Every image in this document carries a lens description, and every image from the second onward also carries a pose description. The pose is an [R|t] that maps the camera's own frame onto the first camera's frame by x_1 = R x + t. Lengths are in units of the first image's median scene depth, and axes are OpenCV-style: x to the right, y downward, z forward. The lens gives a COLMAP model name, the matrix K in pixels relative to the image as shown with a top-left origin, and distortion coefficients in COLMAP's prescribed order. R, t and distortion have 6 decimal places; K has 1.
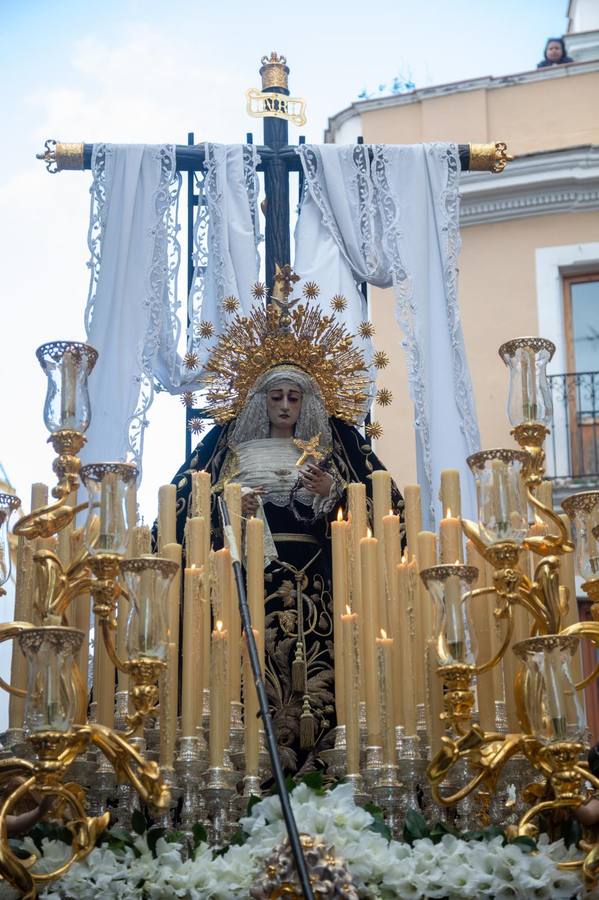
lens RADIAL K [[1997.6, 0, 323.0], [0, 1997.6, 450.8], [0, 0, 1]] dist [0.696651, -3.833692]
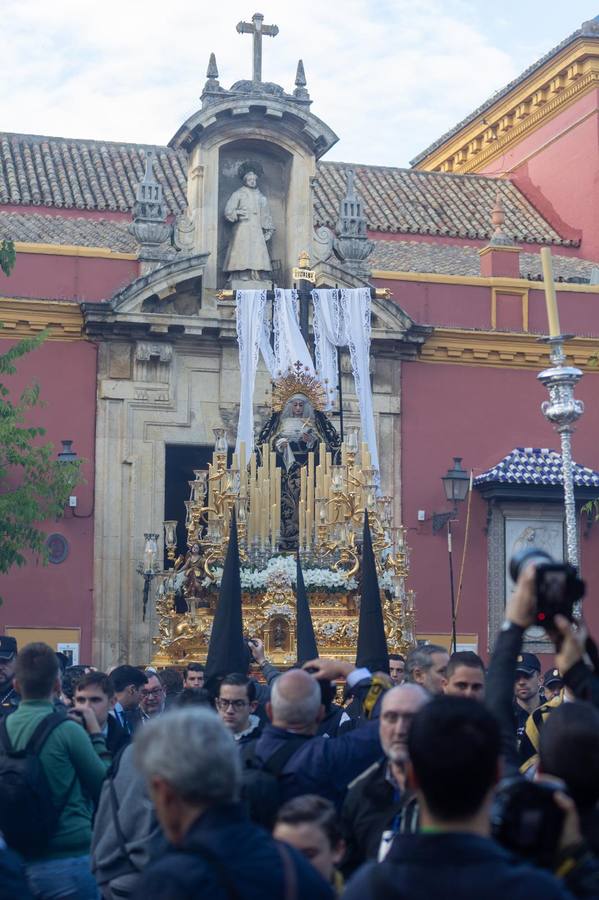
lens RADIAL K [[1692.1, 0, 299.5], [0, 1692.1, 450.0], [0, 0, 1]] dist [-0.001455, 0.000631]
pose [[0.994096, 0.008782, -0.108148, 0.252246], [0.013749, 0.978490, 0.205836, -0.473324], [0.107629, -0.206107, 0.972592, -1.431547]]
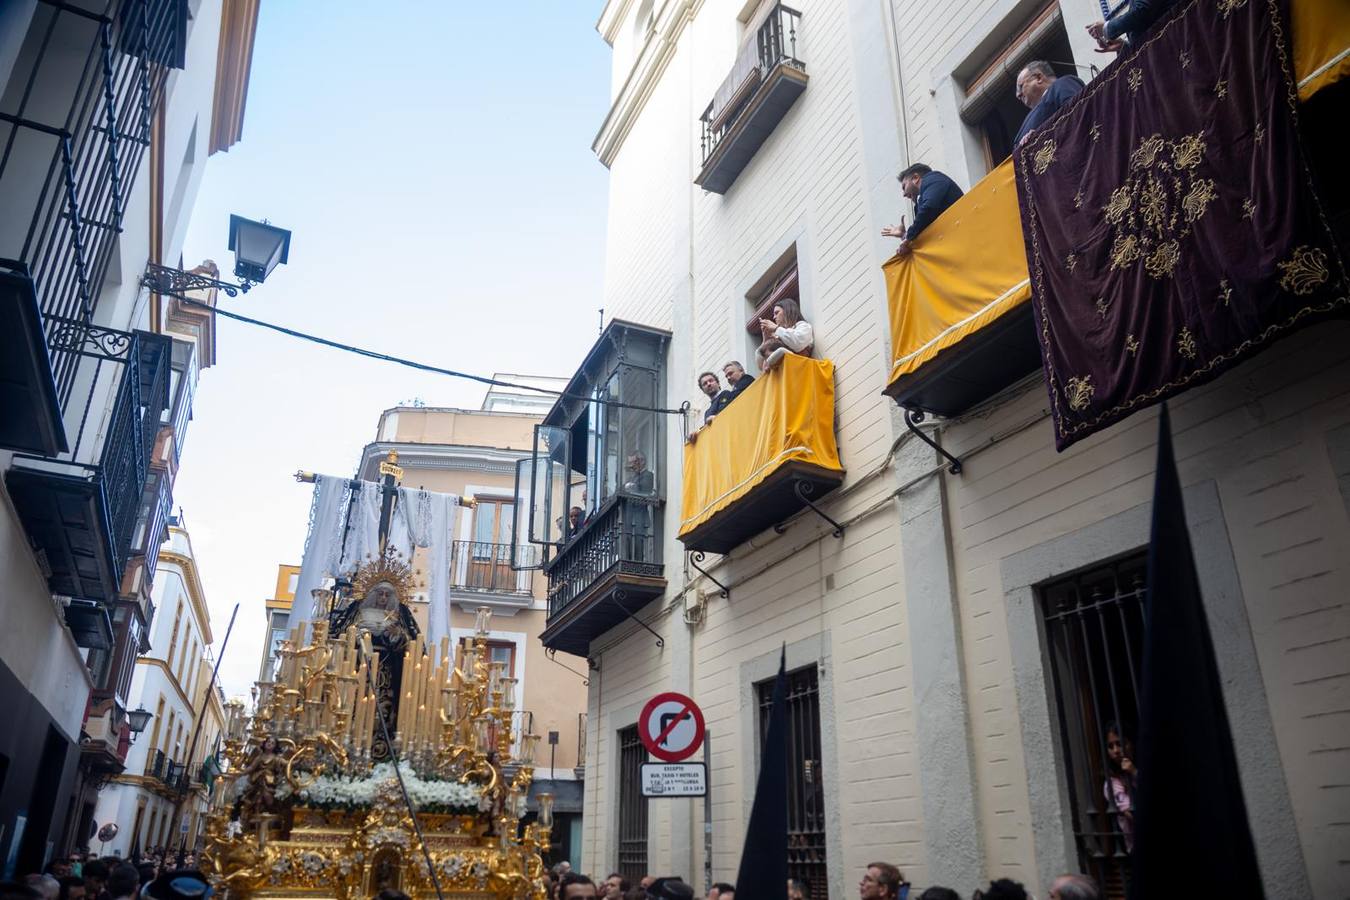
lens RADIAL K [[937.1, 0, 677.8], [0, 937.1, 468.1], [0, 0, 1]] dist [-0.110215, 0.064047]
pose [[0.927865, 0.165473, 0.334194, -0.094701], [-0.137008, 0.984753, -0.107197, -0.112316], [-0.346836, 0.053677, 0.936388, -0.283243]]
